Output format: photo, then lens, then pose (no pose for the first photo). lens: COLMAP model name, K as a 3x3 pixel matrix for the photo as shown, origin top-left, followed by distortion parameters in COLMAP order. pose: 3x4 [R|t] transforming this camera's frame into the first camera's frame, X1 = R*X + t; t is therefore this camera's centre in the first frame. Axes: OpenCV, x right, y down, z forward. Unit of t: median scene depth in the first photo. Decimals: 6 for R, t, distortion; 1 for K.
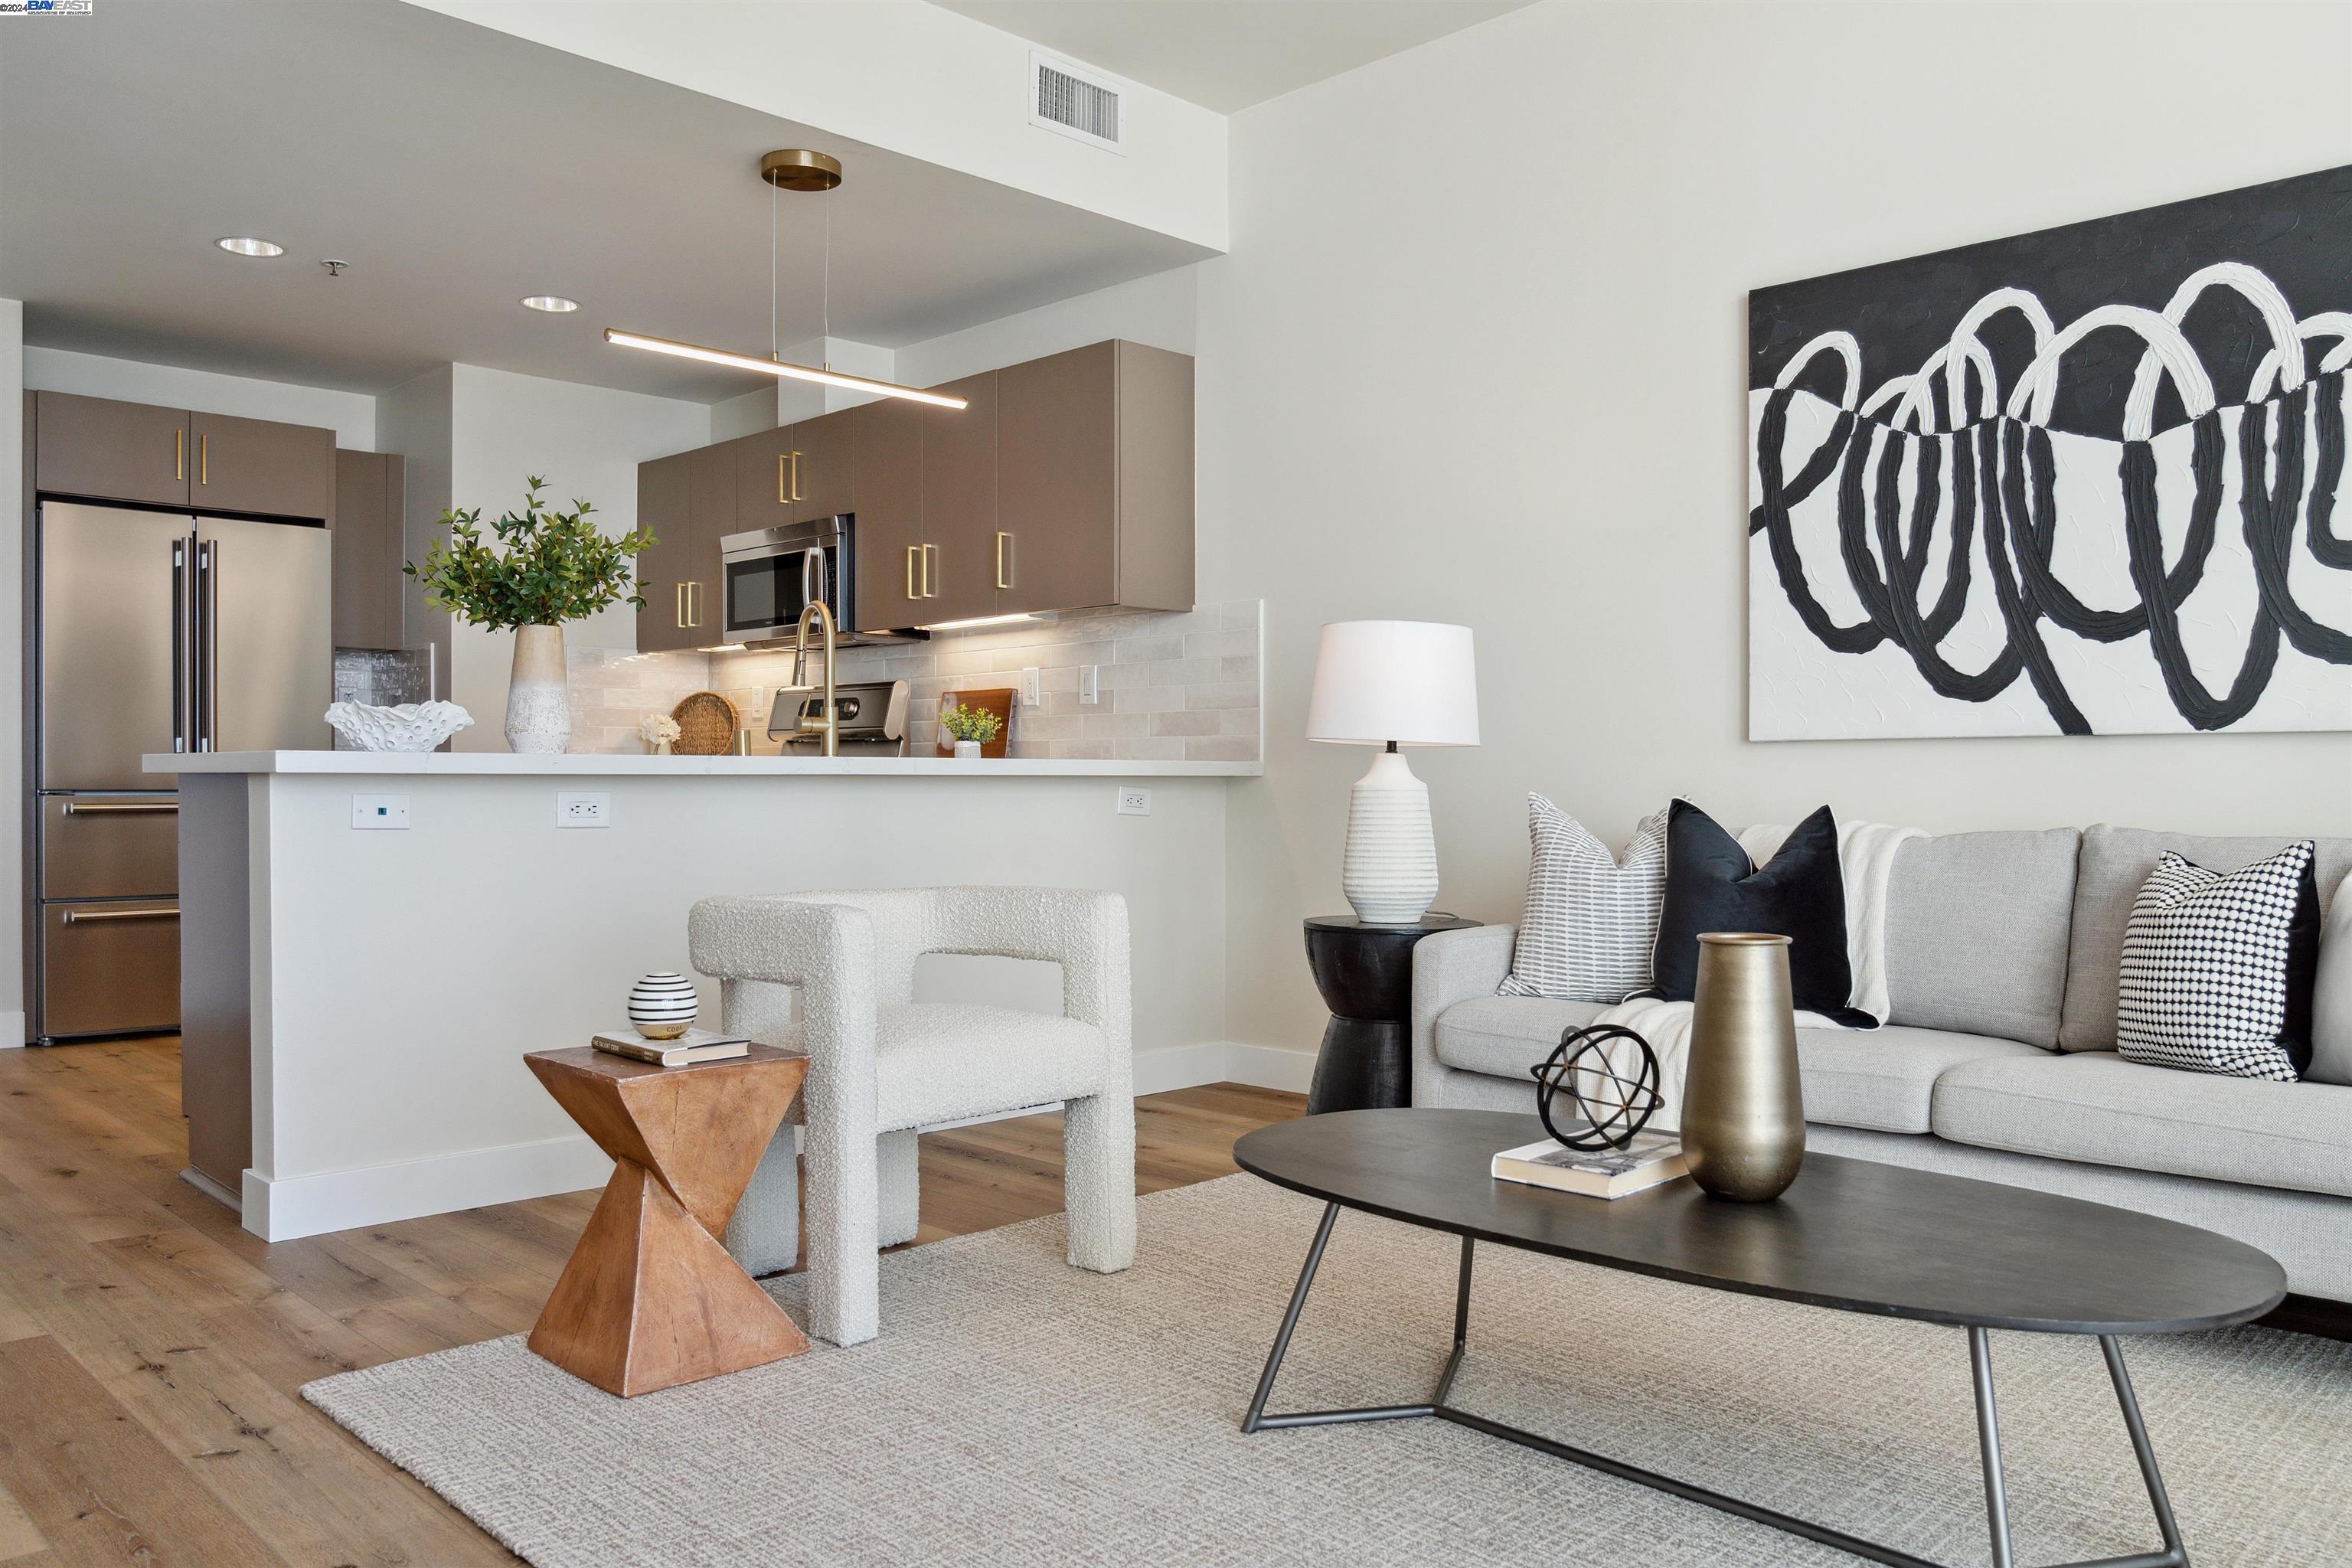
lens RADIAL K [[1831.5, 0, 1235.0], [0, 1831.5, 781.3], [0, 0, 1]] dist [-0.045344, 0.036425]
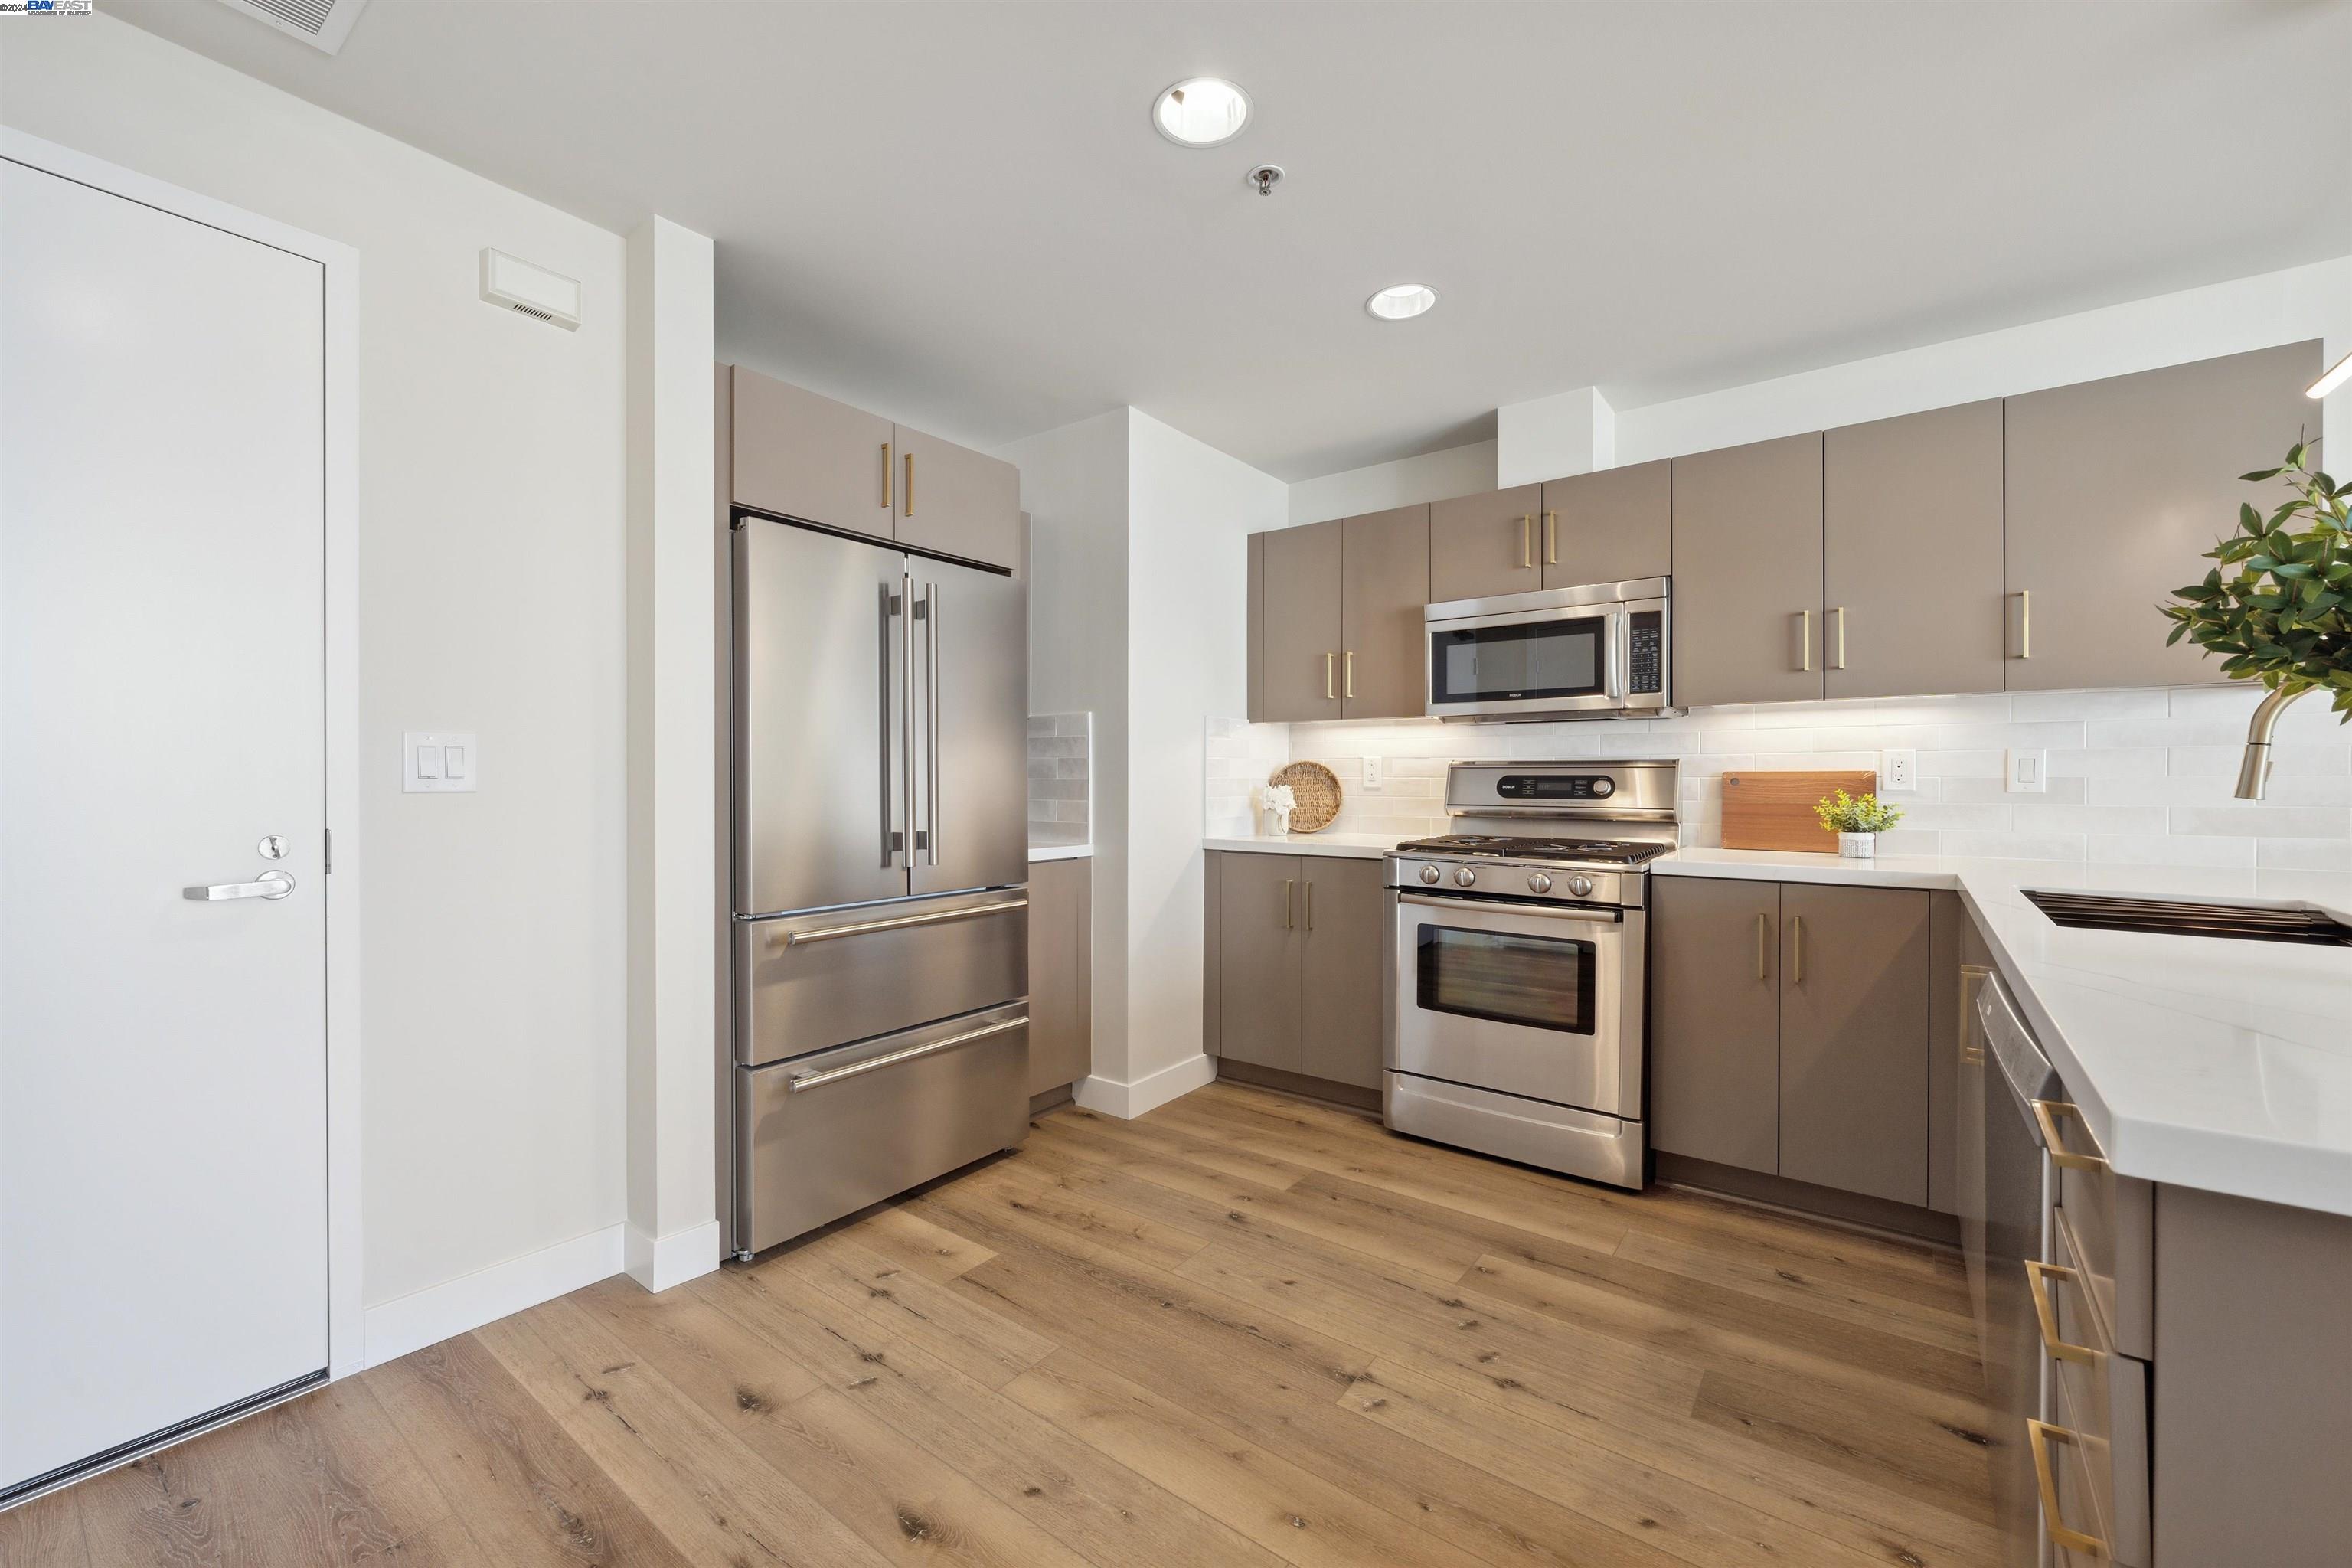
lens RADIAL K [[957.1, 0, 1174.7], [0, 957.1, 782.7], [0, 0, 1]] dist [-0.000203, 0.000423]
pose [[0.990222, -0.005398, 0.139396, -0.819433], [0.004117, 0.999947, 0.009472, -0.079310], [-0.139440, -0.008805, 0.990191, 0.900703]]
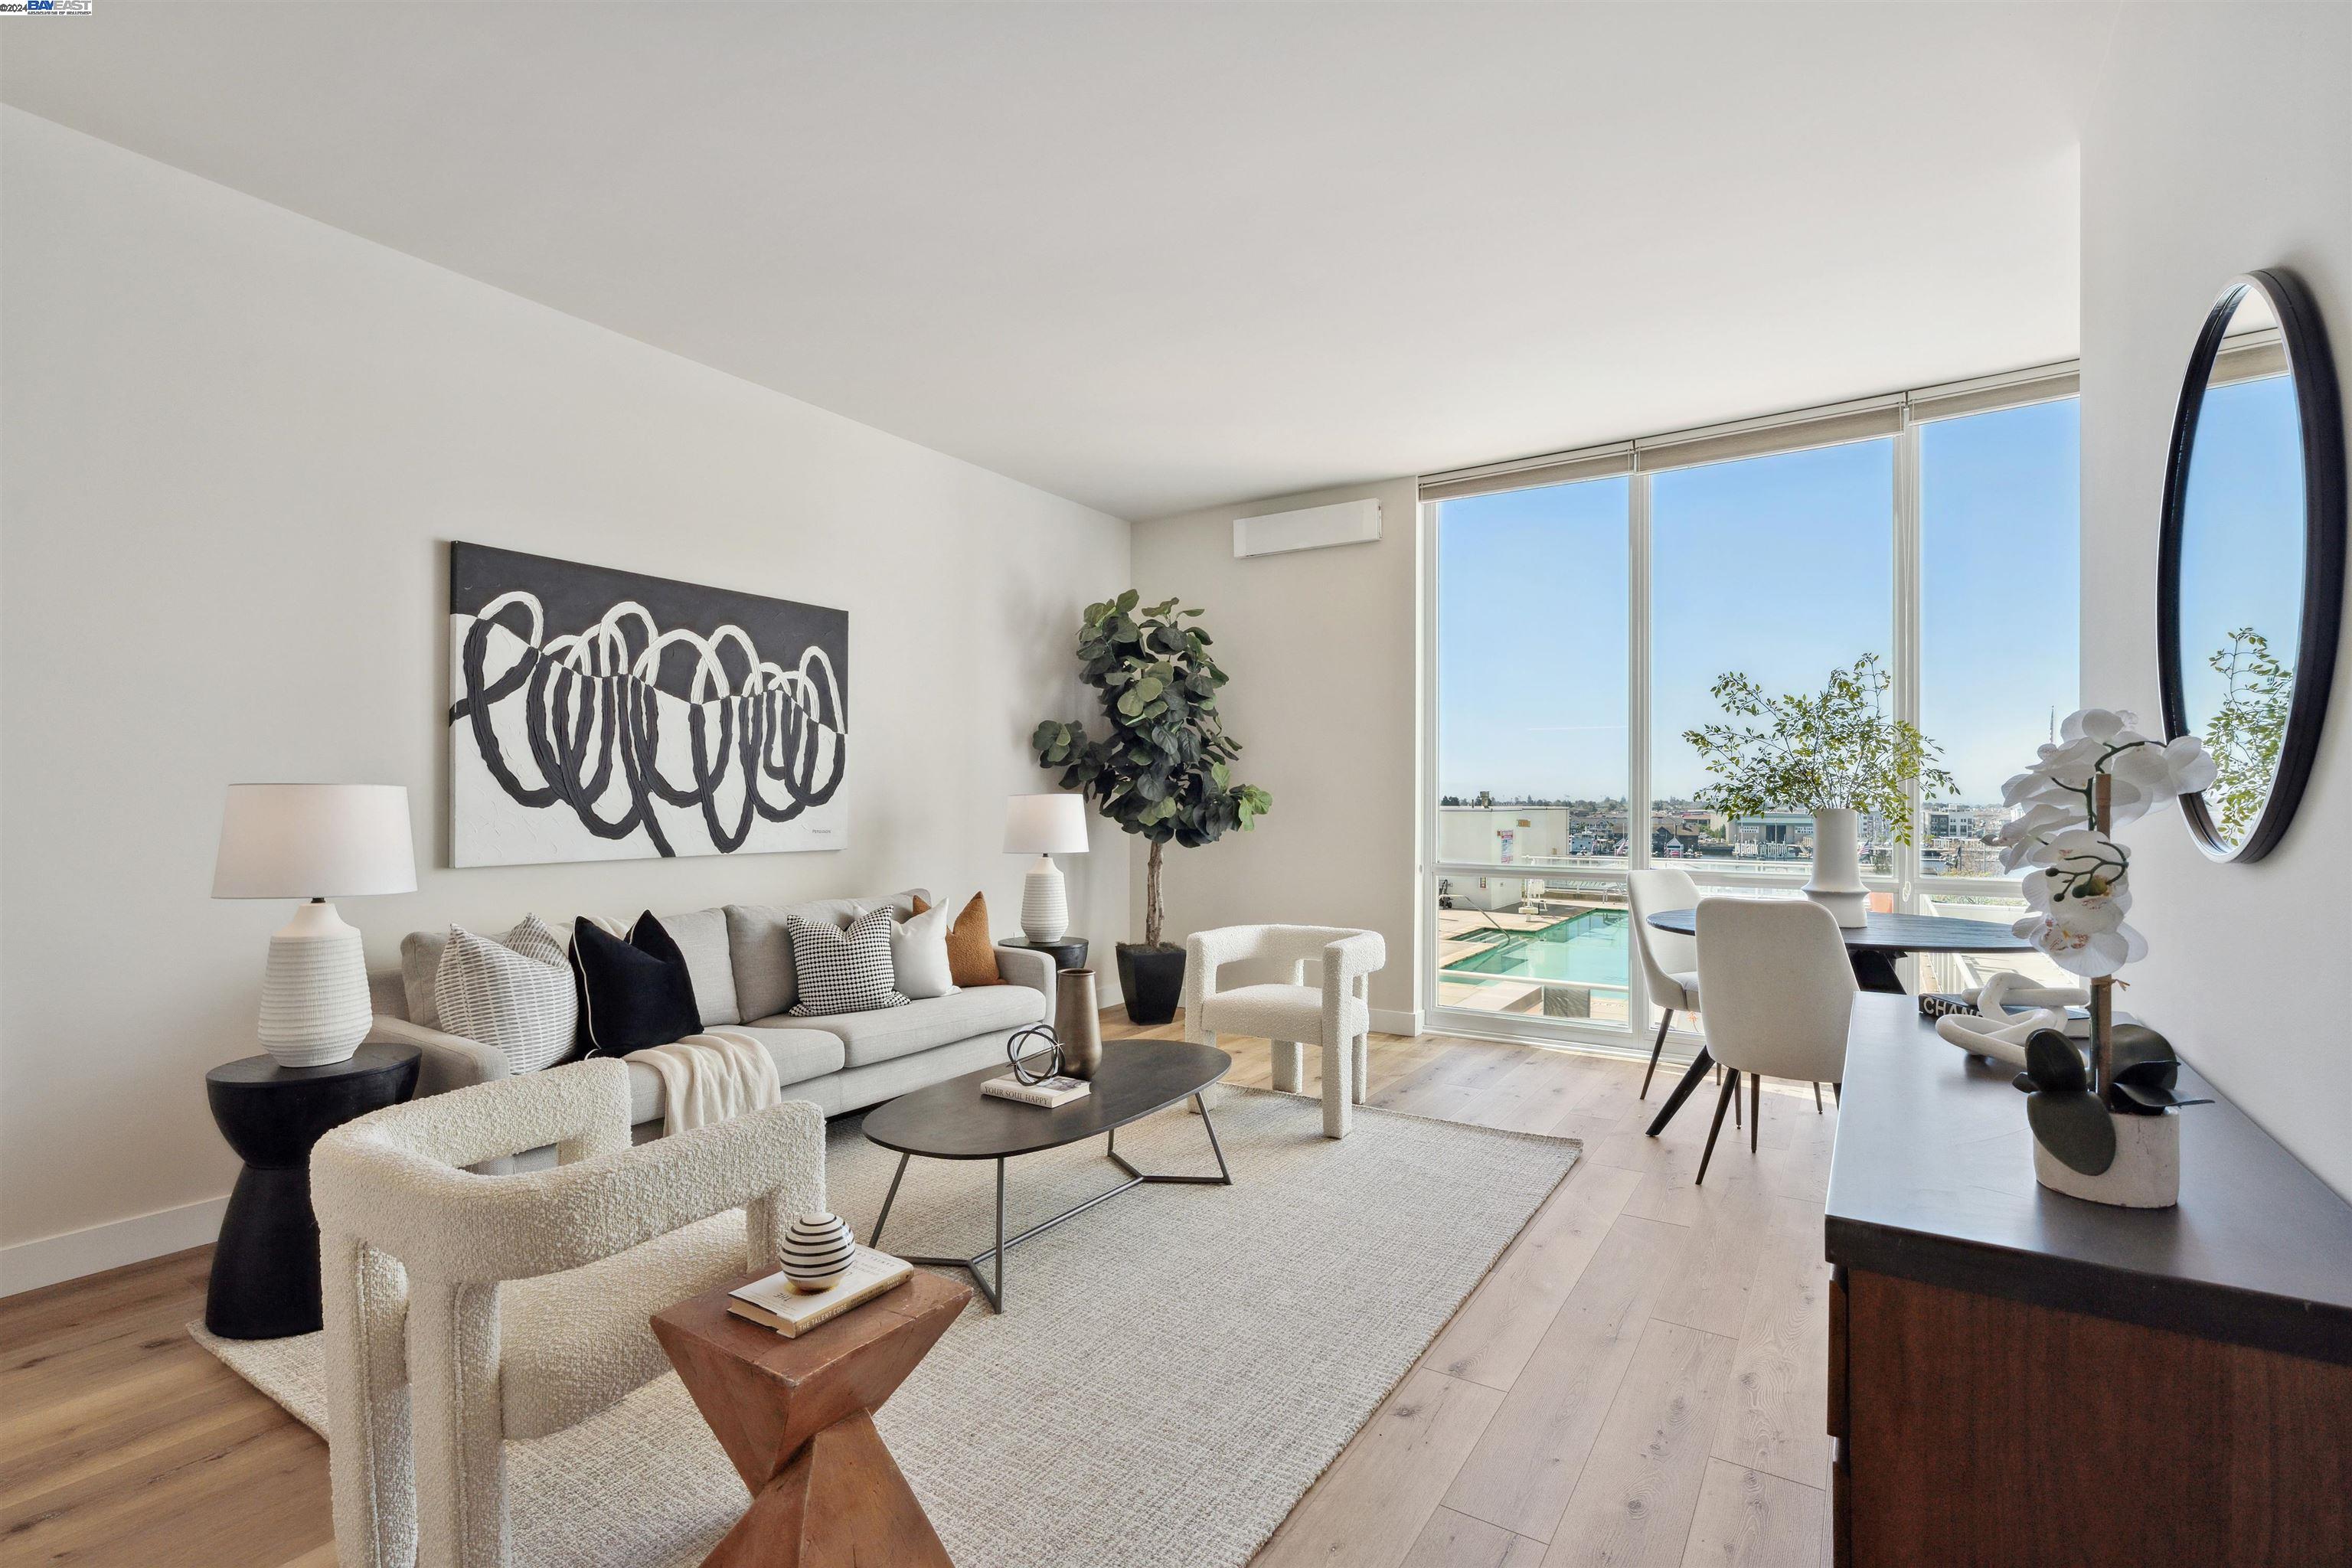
lens RADIAL K [[1071.0, 0, 1152.9], [0, 1071.0, 790.5], [0, 0, 1]] dist [0.001686, -0.001073]
pose [[-0.198547, 0.001346, 0.980090, -0.662118], [-0.008851, 0.999956, -0.003166, -0.089045], [-0.980051, -0.009304, -0.198526, 0.692740]]
